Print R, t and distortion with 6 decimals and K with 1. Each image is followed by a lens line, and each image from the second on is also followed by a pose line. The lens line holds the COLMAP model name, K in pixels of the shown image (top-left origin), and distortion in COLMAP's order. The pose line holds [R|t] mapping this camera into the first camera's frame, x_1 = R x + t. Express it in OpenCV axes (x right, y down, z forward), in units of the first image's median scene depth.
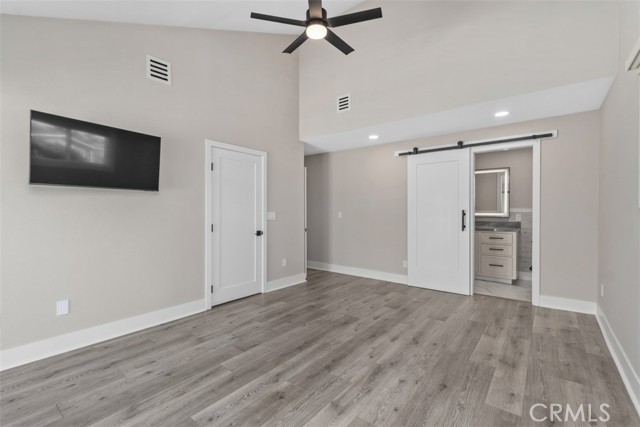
lens RADIAL K [[291.1, 0, 317.9], [0, 291.1, 214.5], [0, 0, 1]] dist [0.010711, -0.001923]
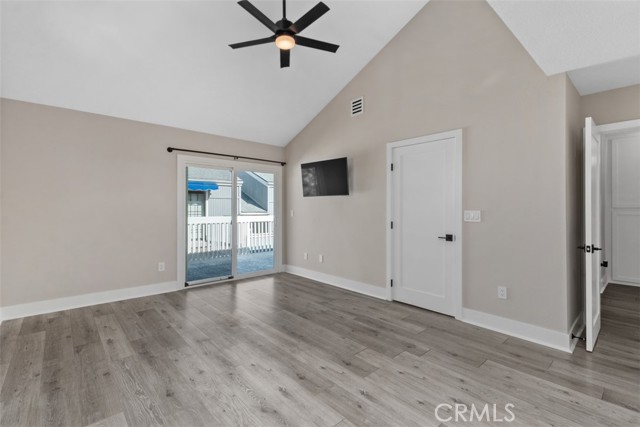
lens RADIAL K [[291.1, 0, 318.5], [0, 291.1, 207.3], [0, 0, 1]] dist [0.010711, -0.001923]
pose [[-0.176837, -0.004849, -0.984228, 0.841885], [-0.012275, 0.999921, -0.002721, -0.014115], [0.984164, 0.011601, -0.176882, 1.075263]]
